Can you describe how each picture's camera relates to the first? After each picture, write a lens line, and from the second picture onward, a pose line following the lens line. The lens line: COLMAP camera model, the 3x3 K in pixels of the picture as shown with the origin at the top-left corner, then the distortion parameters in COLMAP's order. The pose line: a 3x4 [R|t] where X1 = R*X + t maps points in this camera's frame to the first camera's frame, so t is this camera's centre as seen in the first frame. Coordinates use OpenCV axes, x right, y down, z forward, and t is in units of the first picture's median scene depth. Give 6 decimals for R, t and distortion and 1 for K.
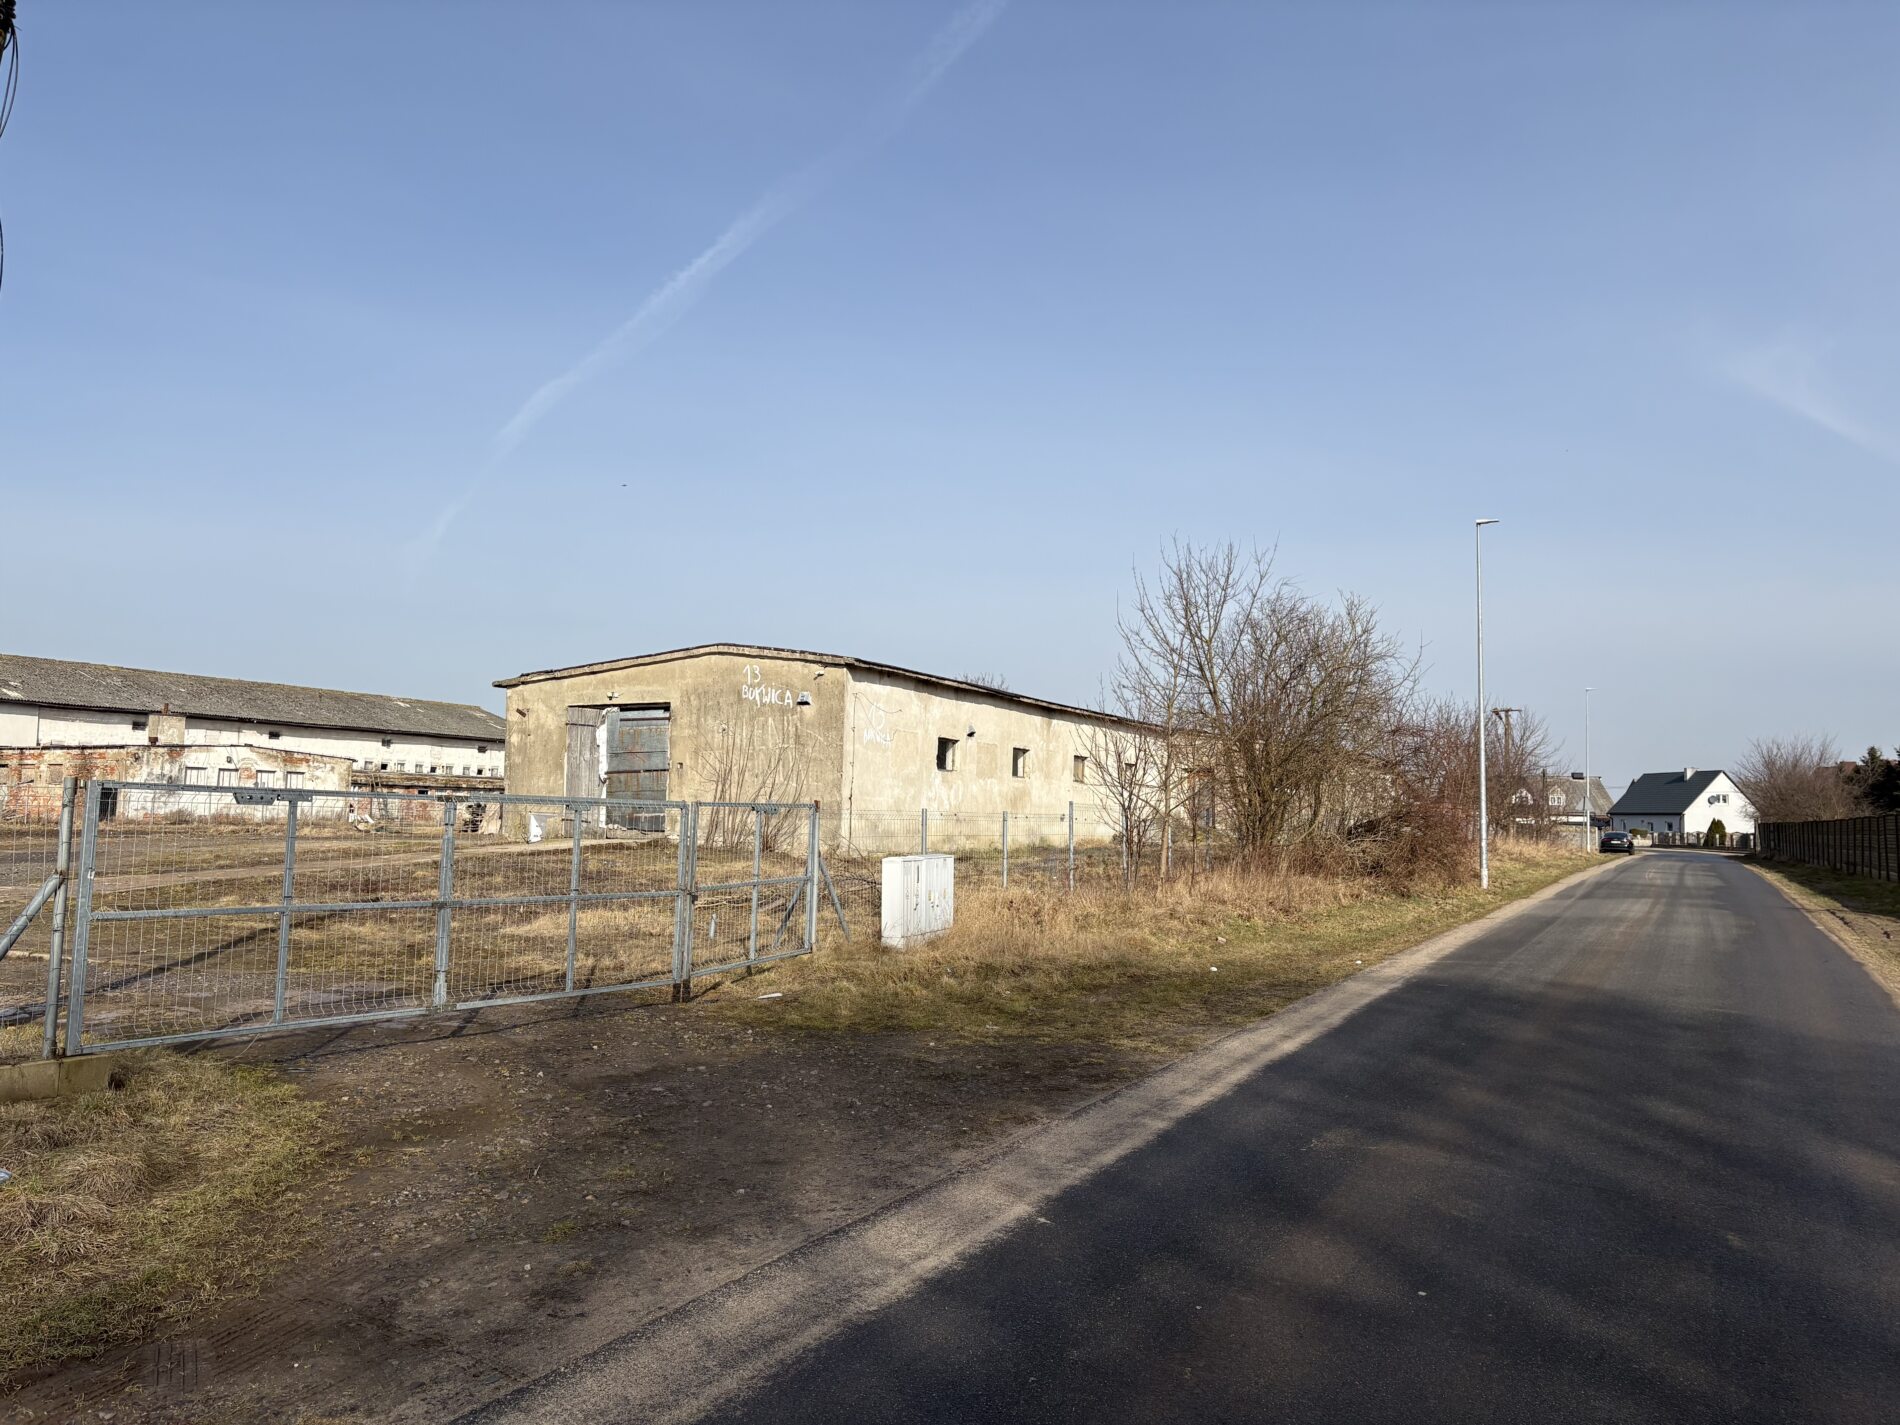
lens RADIAL K [[1436.6, 0, 948.1], [0, 1436.6, 711.1], [0, 0, 1]] dist [0.012296, 0.002518]
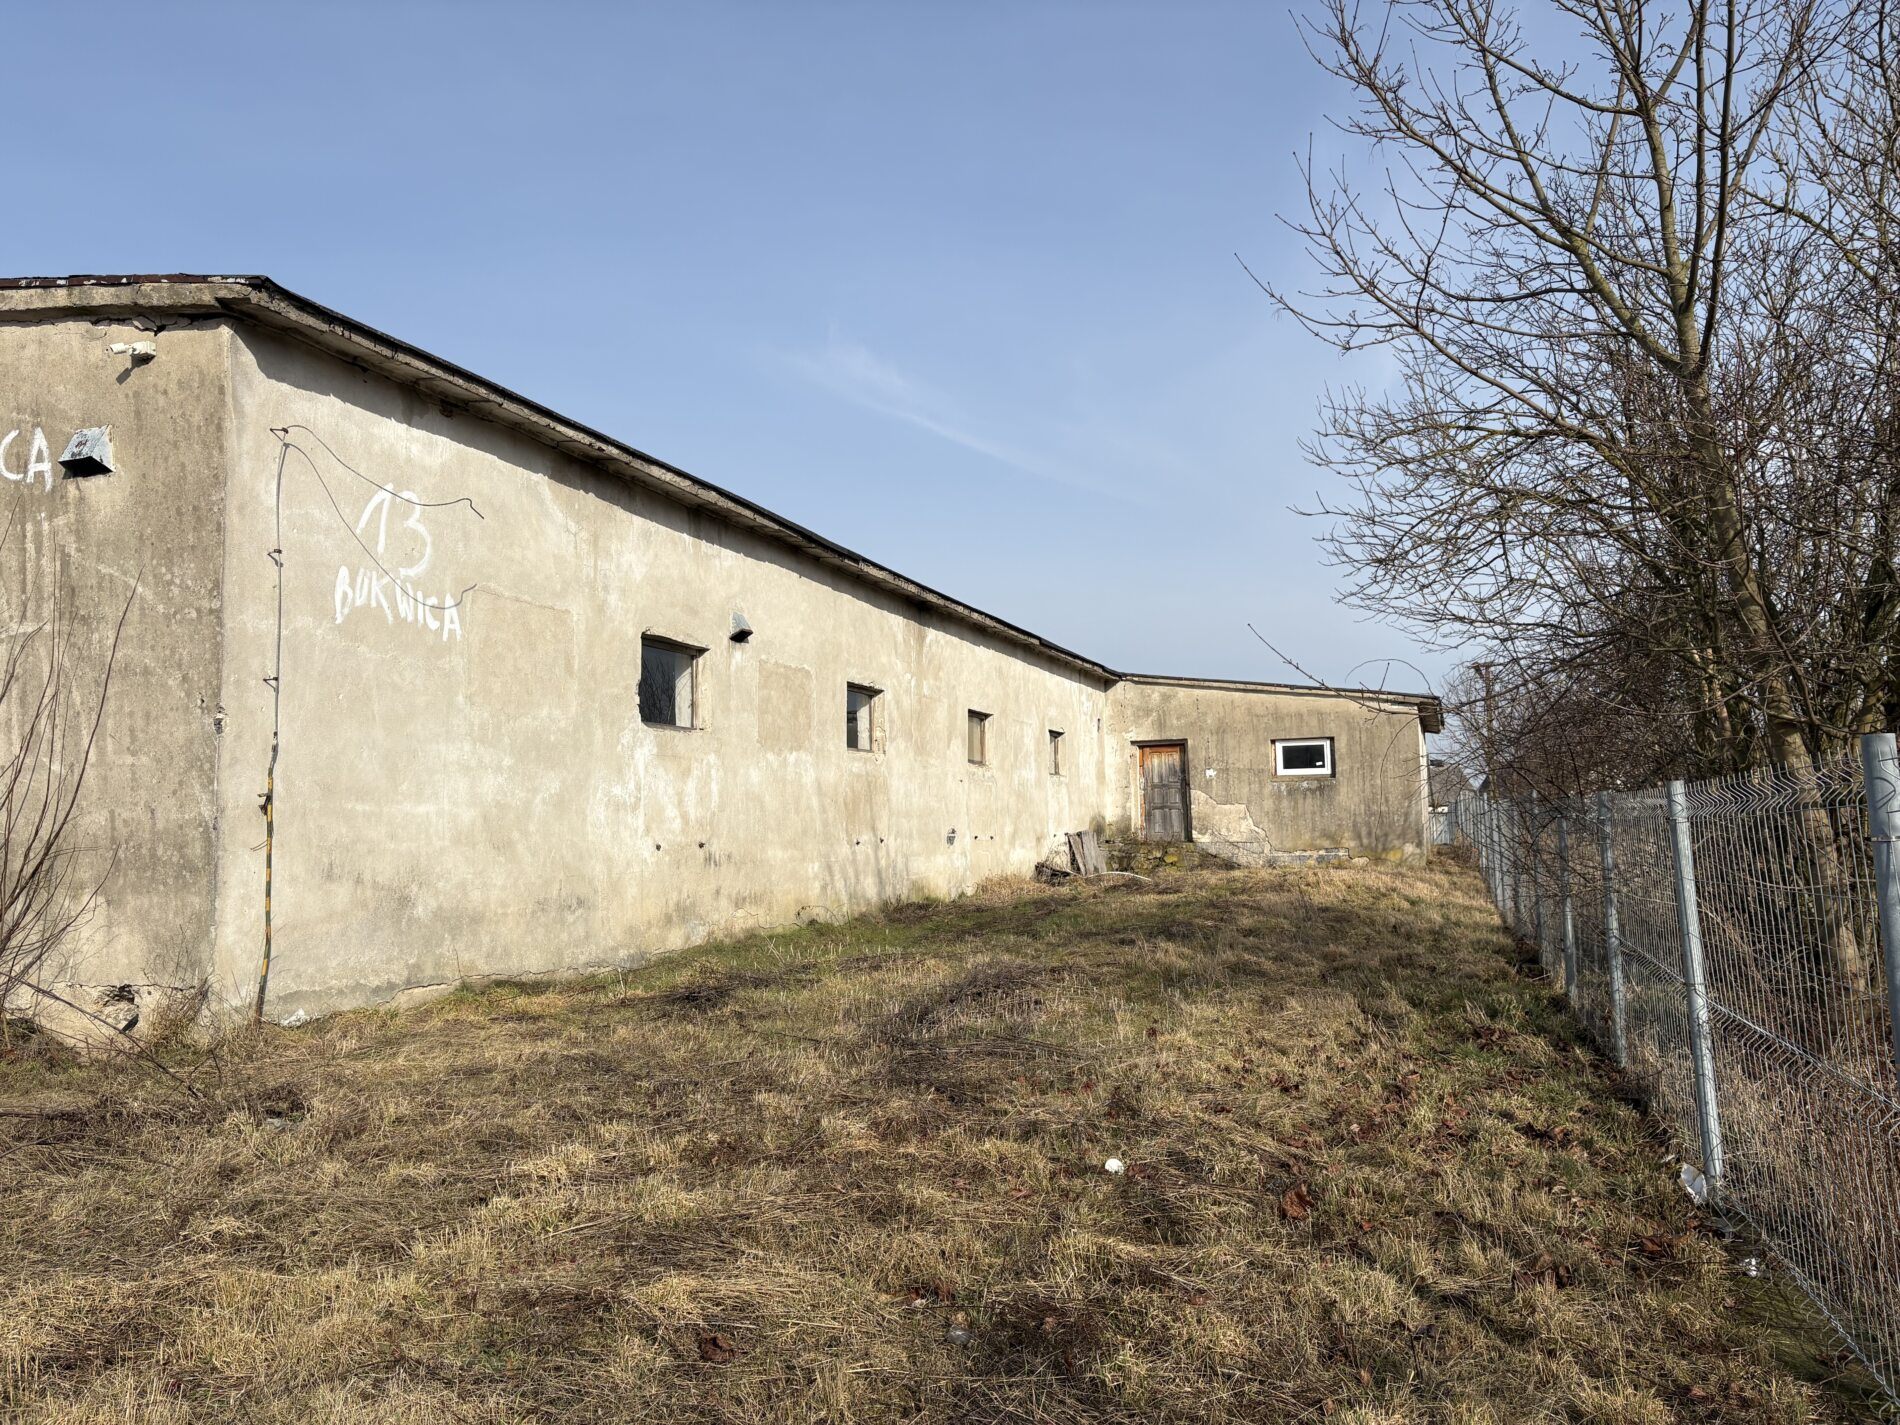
lens RADIAL K [[1436.6, 0, 952.8], [0, 1436.6, 714.1], [0, 0, 1]] dist [0.012296, 0.002518]
pose [[0.991020, -0.031283, 0.130003, 0.023750], [0.032254, 0.999465, -0.005376, 0.044501], [-0.129765, 0.009521, 0.991499, 0.655196]]
